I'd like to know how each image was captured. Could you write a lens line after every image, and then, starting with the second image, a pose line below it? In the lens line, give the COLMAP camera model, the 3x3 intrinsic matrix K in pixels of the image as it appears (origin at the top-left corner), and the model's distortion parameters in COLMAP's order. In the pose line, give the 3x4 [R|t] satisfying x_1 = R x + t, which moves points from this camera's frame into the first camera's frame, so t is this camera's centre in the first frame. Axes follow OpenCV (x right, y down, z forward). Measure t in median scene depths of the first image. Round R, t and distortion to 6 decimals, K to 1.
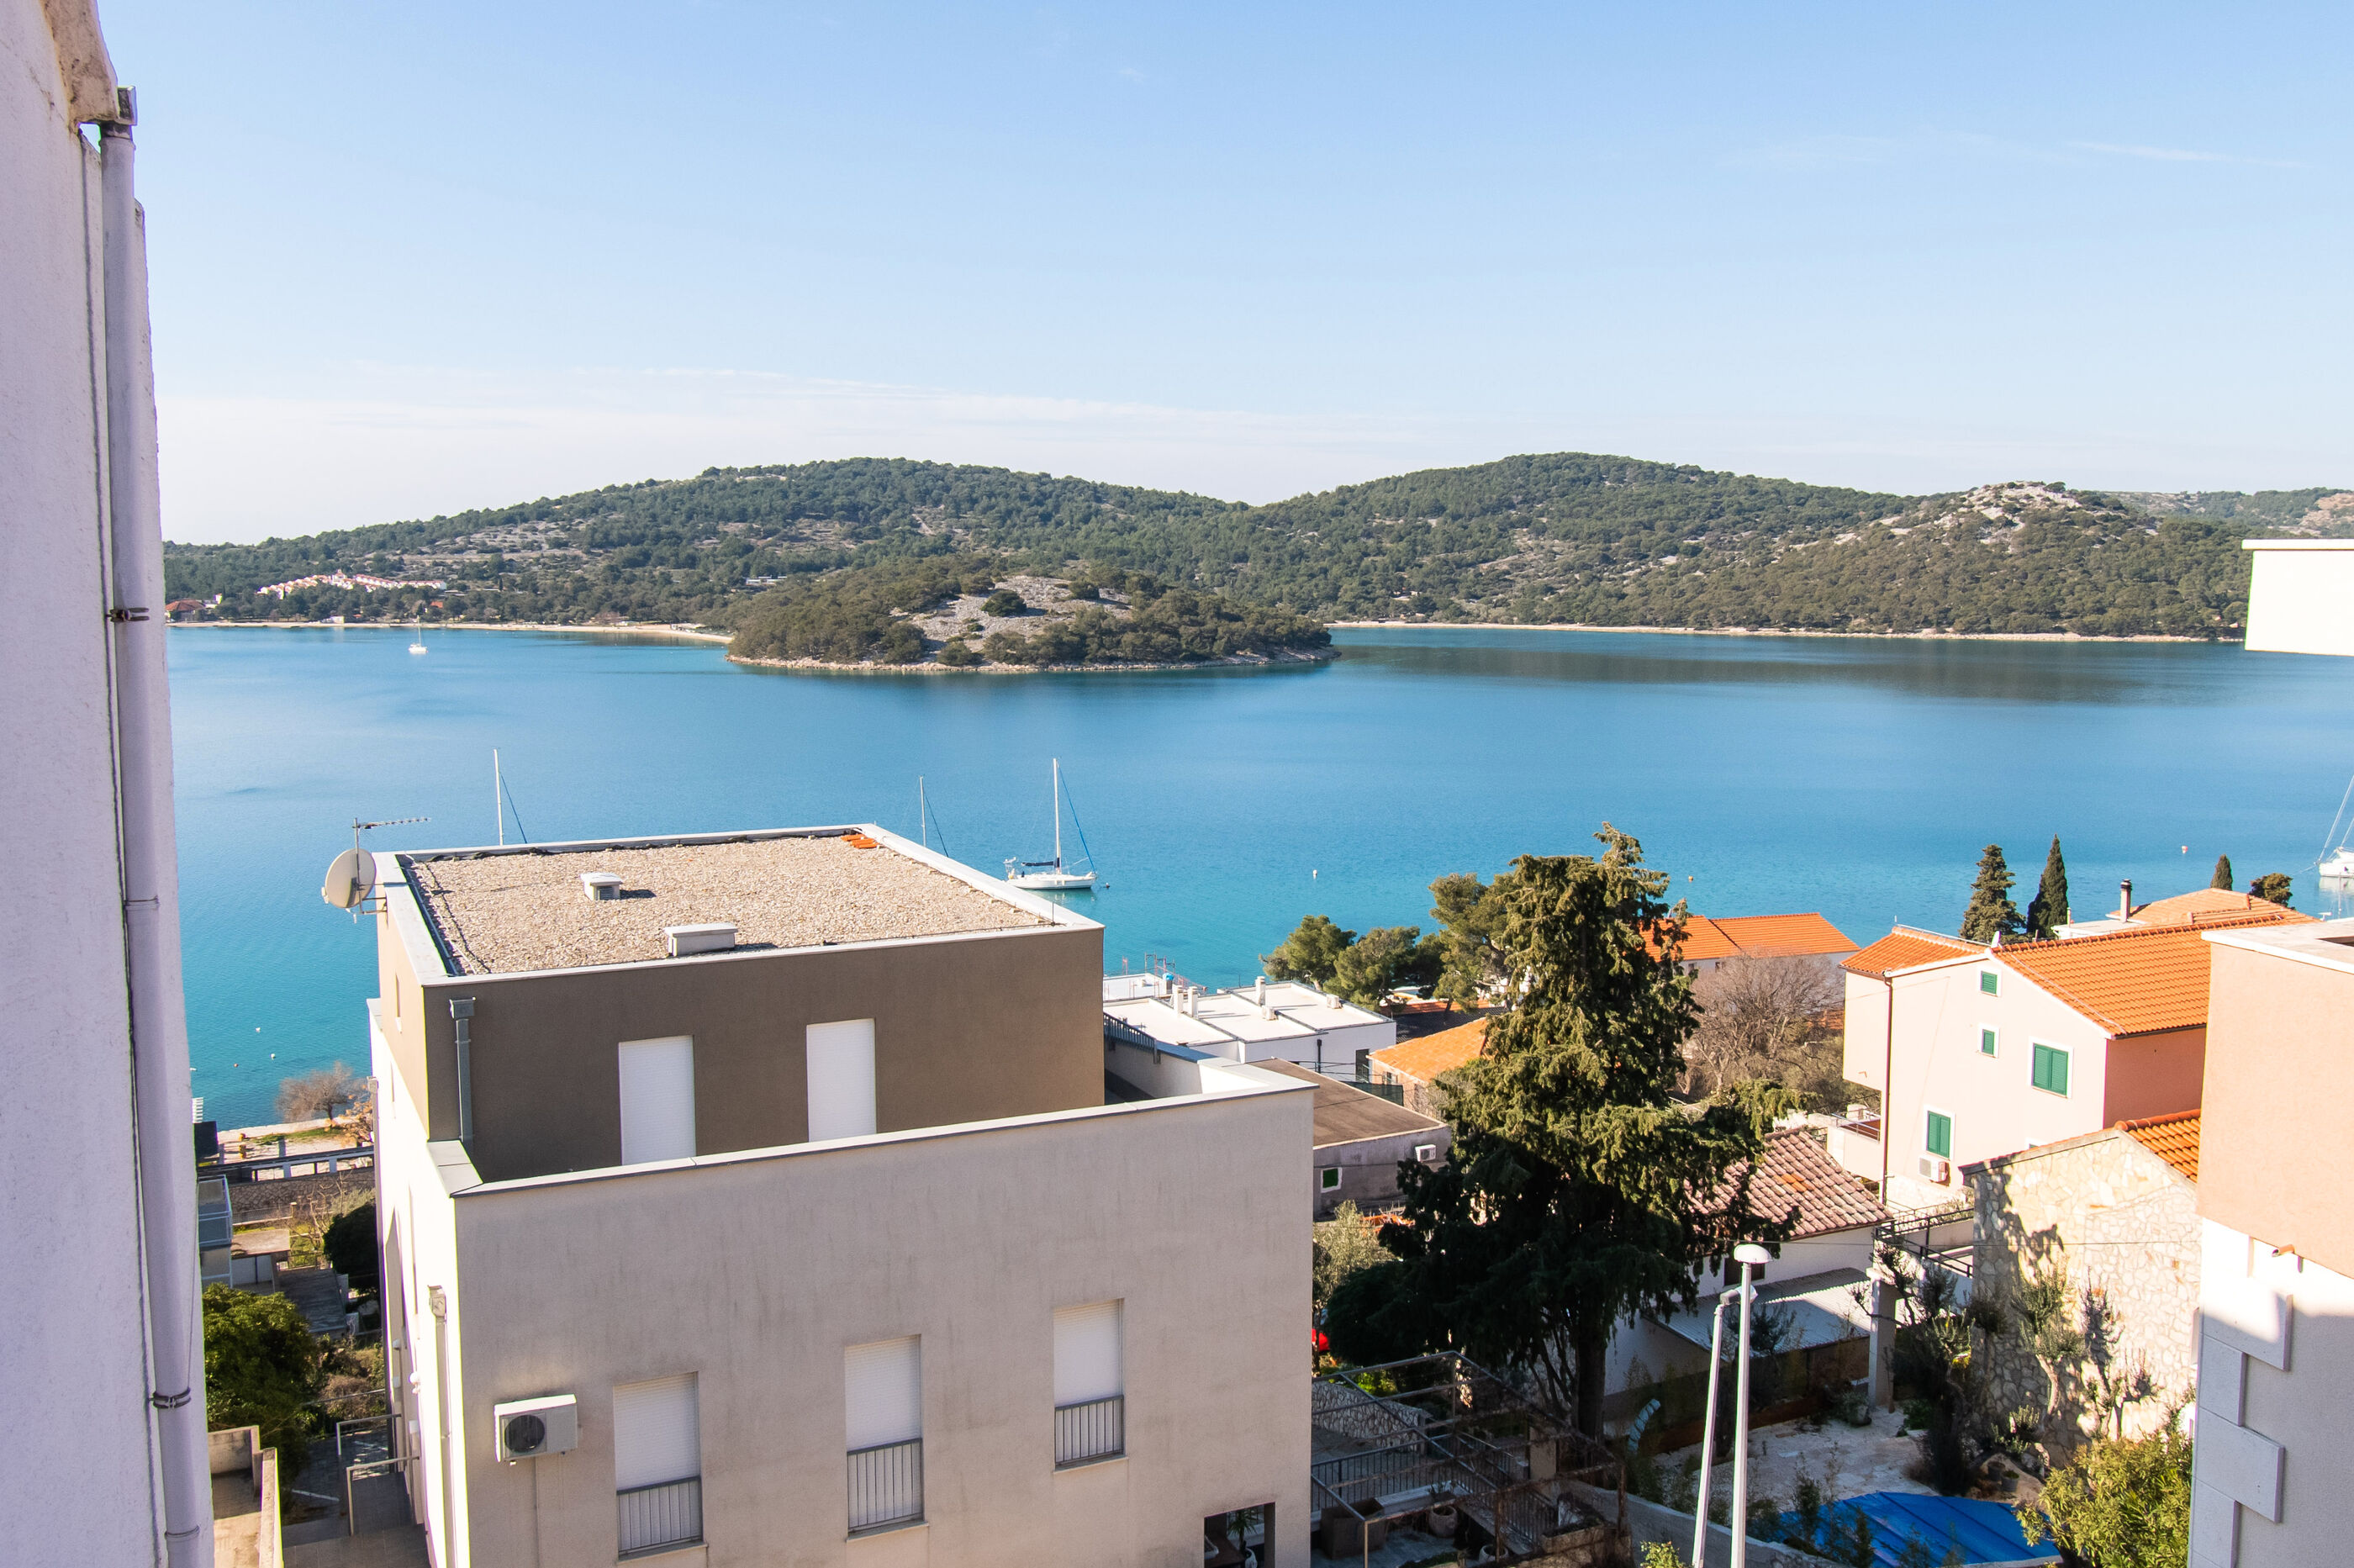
lens RADIAL K [[2037.1, 0, 1177.0], [0, 2037.1, 784.0], [0, 0, 1]] dist [-0.010134, -0.007521]
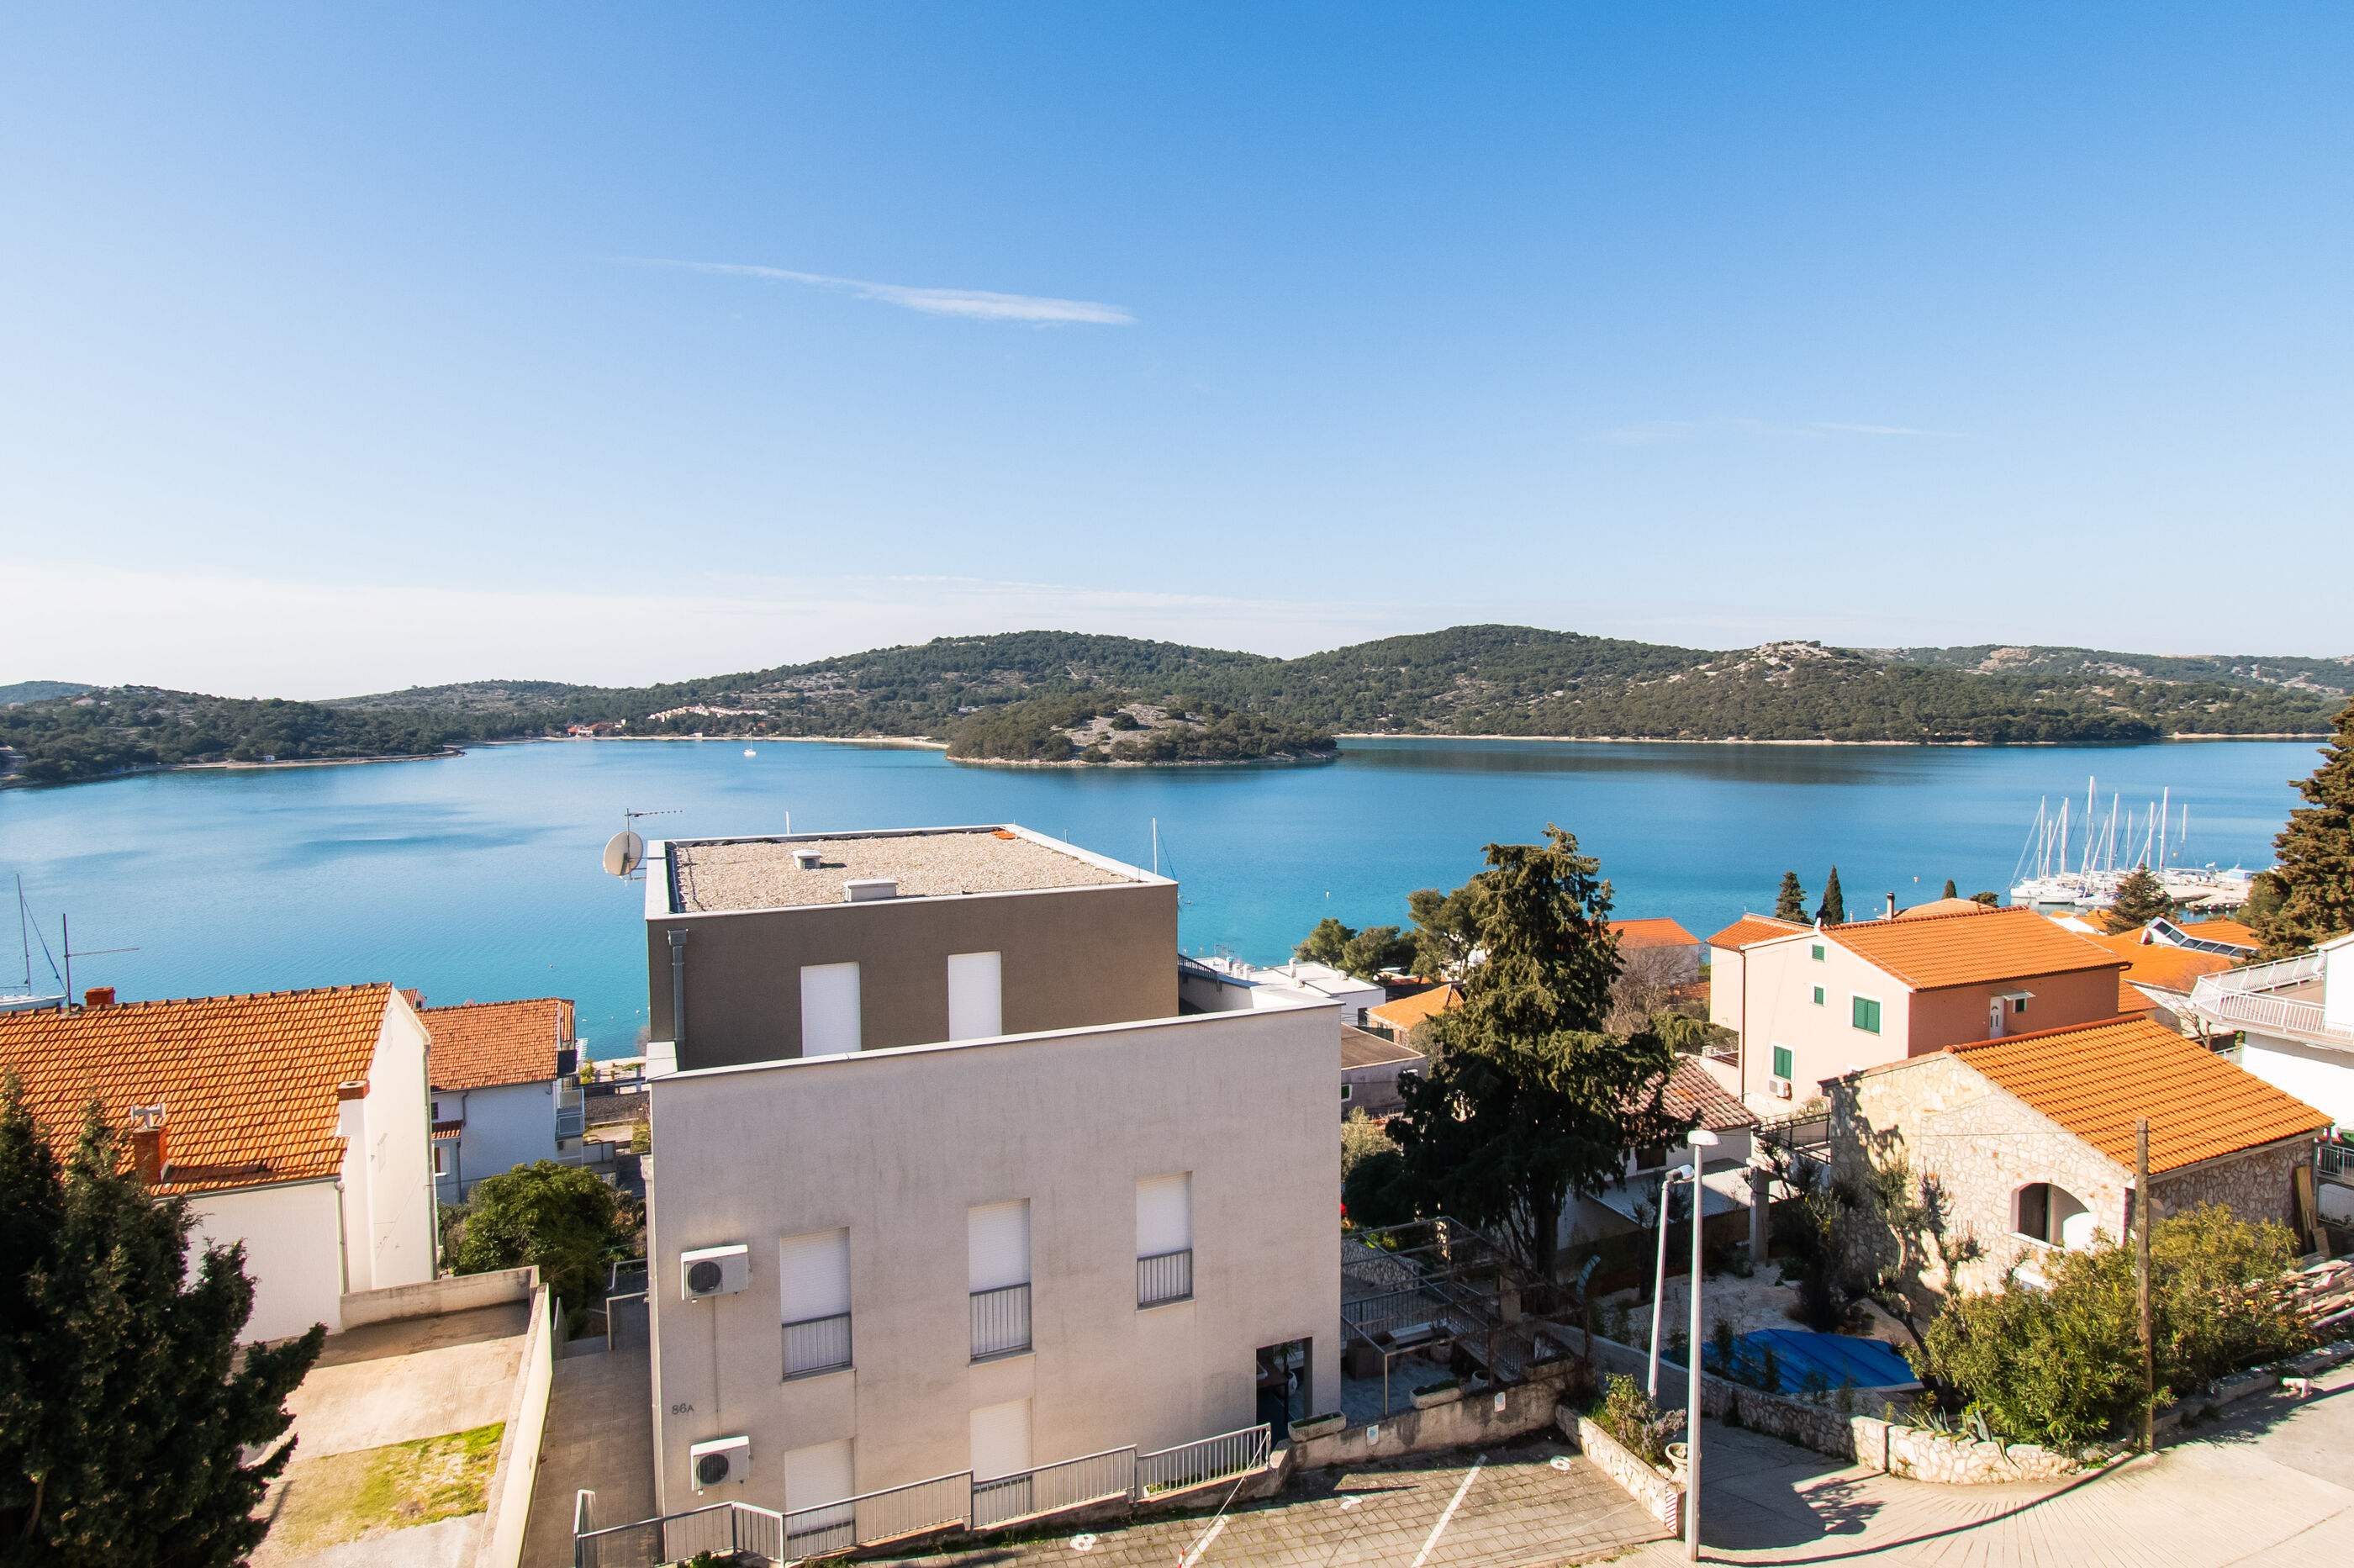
lens RADIAL K [[1288.5, 0, 1190.3], [0, 1288.5, 780.6], [0, 0, 1]] dist [0.003075, -0.015927]
pose [[0.999355, -0.002078, -0.035854, 0.001233], [0.000135, 0.998536, -0.054097, 0.034641], [0.035914, 0.054057, 0.997892, 0.121041]]
